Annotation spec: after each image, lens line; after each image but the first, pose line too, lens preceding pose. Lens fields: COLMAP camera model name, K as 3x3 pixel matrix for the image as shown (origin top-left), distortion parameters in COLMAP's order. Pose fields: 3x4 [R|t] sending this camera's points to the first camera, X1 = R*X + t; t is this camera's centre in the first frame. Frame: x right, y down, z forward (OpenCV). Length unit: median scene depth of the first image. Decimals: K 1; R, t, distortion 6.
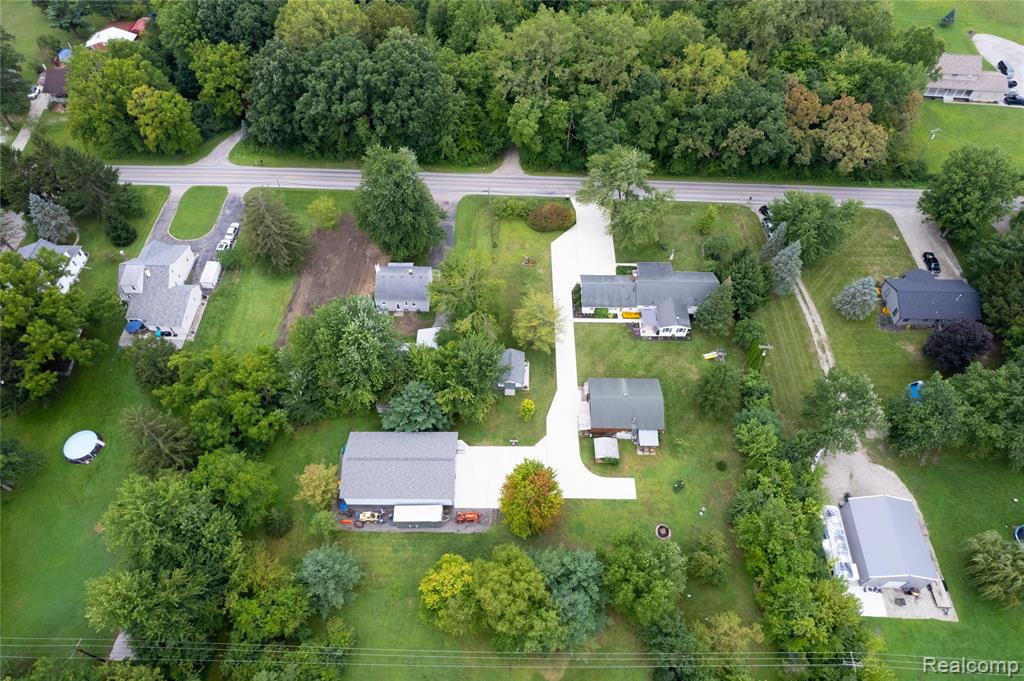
lens RADIAL K [[652.2, 0, 514.4], [0, 652.2, 343.4], [0, 0, 1]] dist [-0.075006, 0.066946]
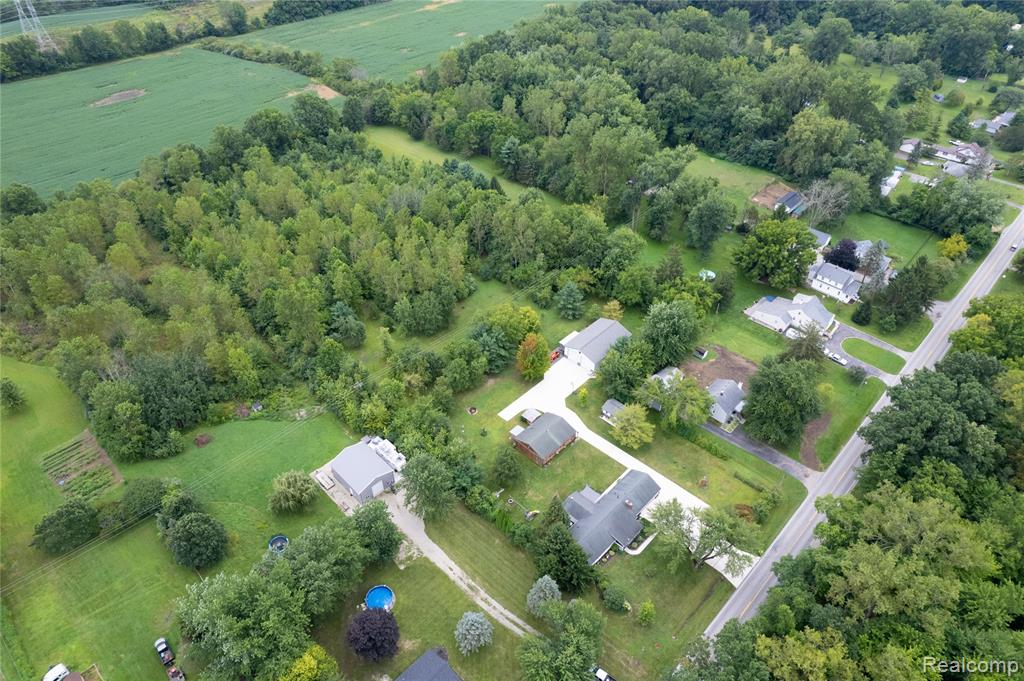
lens RADIAL K [[656.4, 0, 514.2], [0, 656.4, 343.7], [0, 0, 1]] dist [-0.080233, 0.073344]
pose [[-0.679653, 0.467734, -0.565064, 0.836231], [-0.595648, 0.097669, 0.797285, -0.924402], [0.428106, 0.878457, 0.212224, 0.428729]]
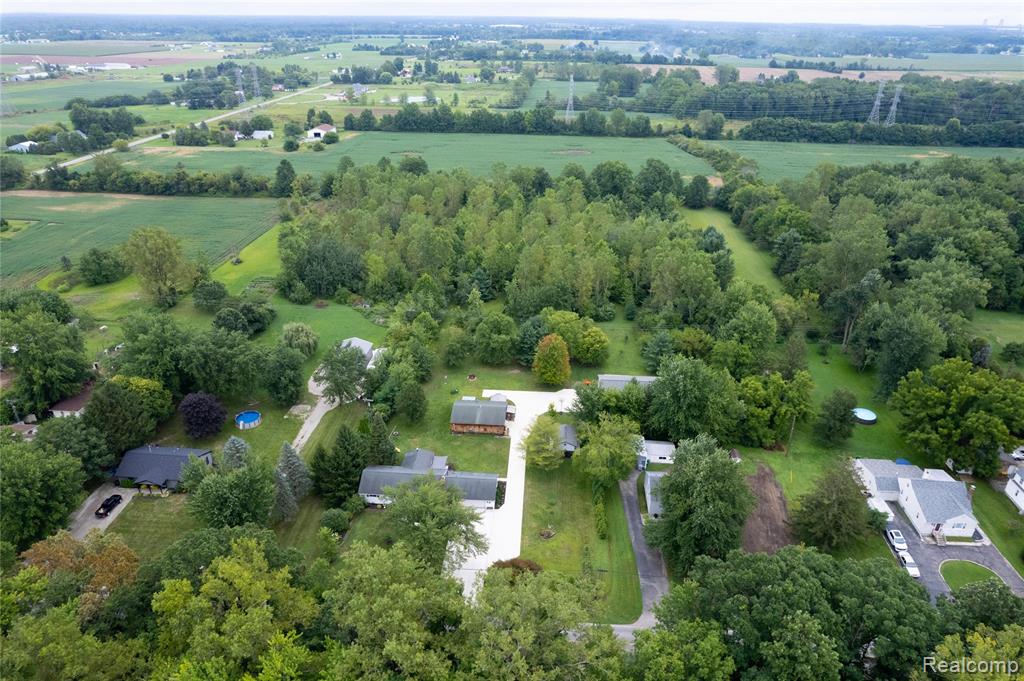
lens RADIAL K [[656.4, 0, 514.2], [0, 656.4, 343.7], [0, 0, 1]] dist [-0.080233, 0.073344]
pose [[-0.998360, -0.039874, 0.041075, 0.043686], [0.034246, 0.158975, 0.986689, -1.129389], [-0.045873, 0.986477, -0.157348, 0.948512]]
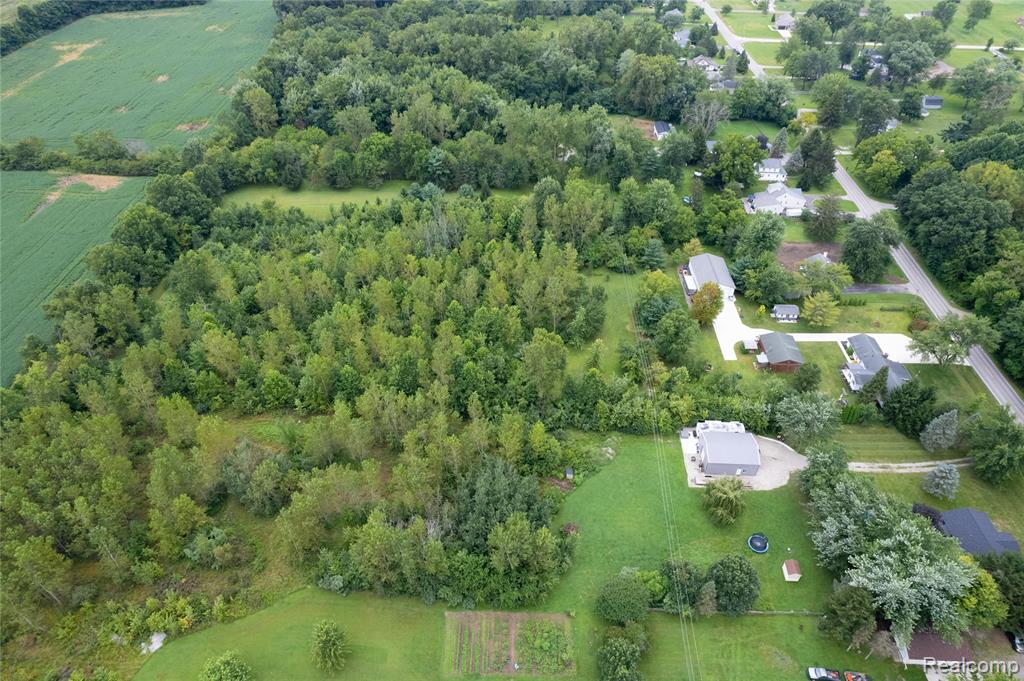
lens RADIAL K [[652.2, 0, 514.4], [0, 652.2, 343.4], [0, 0, 1]] dist [-0.075006, 0.066946]
pose [[-0.009643, 0.645030, -0.764096, 1.273871], [-0.808716, 0.444392, 0.385350, 0.001008], [0.588120, 0.621653, 0.517361, -0.243091]]
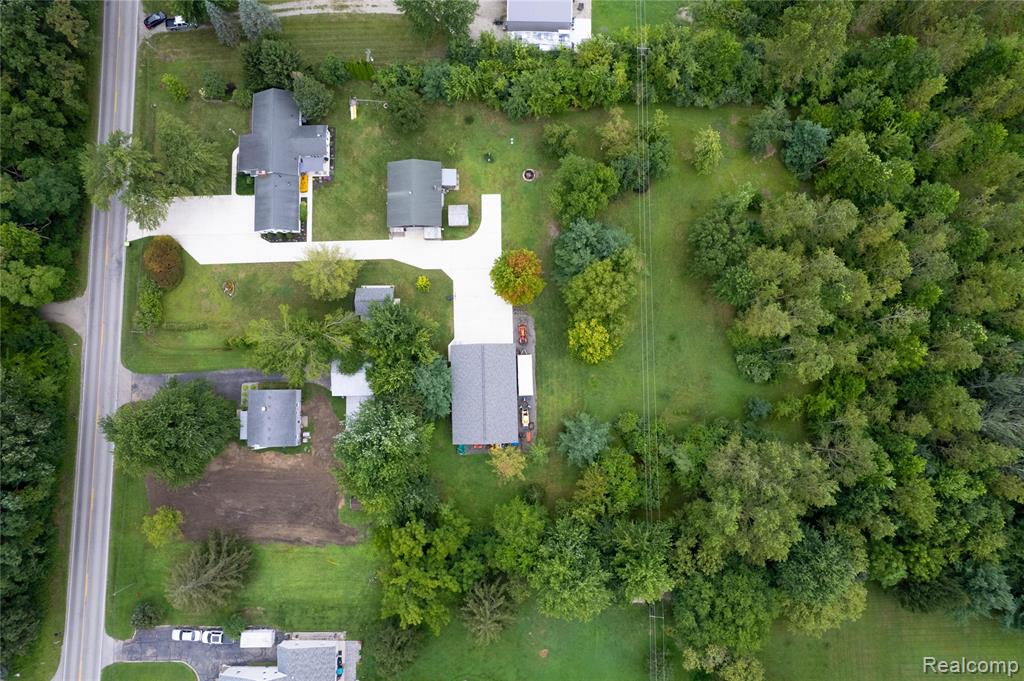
lens RADIAL K [[656.4, 0, 514.2], [0, 656.4, 343.7], [0, 0, 1]] dist [-0.080233, 0.073344]
pose [[-0.027647, -0.996900, 0.073660, -0.142665], [0.801674, 0.021905, 0.597360, -0.370049], [-0.597121, 0.075567, 0.798584, 0.046200]]
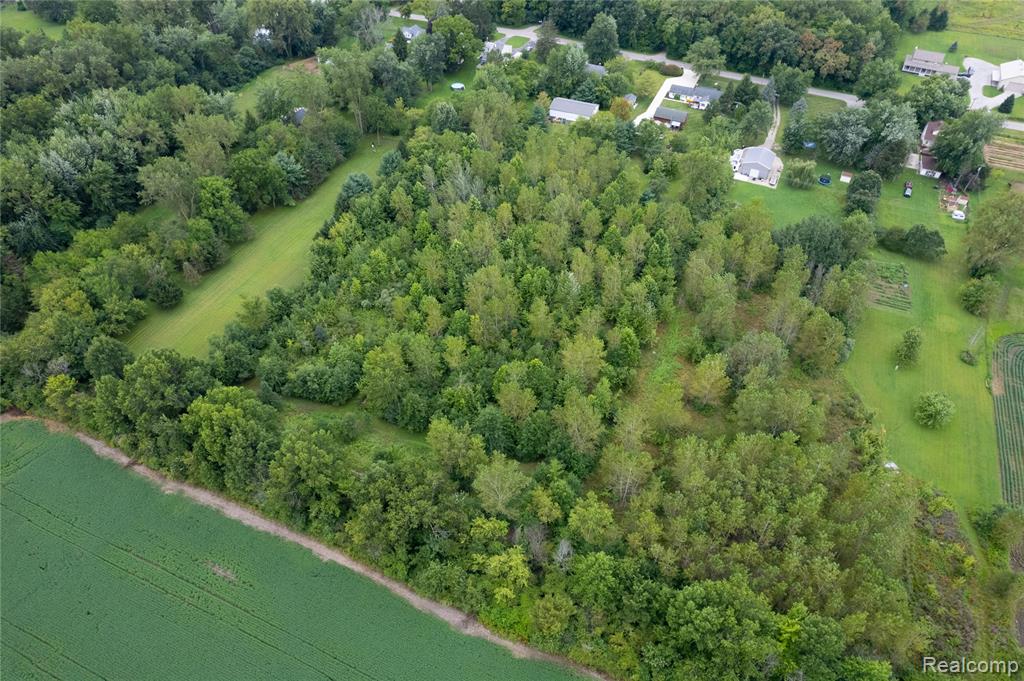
lens RADIAL K [[656.4, 0, 514.2], [0, 656.4, 343.7], [0, 0, 1]] dist [-0.080233, 0.073344]
pose [[0.920654, 0.274753, -0.277320, 0.466168], [-0.315805, 0.941787, -0.115348, 1.172244], [0.229485, 0.193775, 0.953828, -1.065778]]
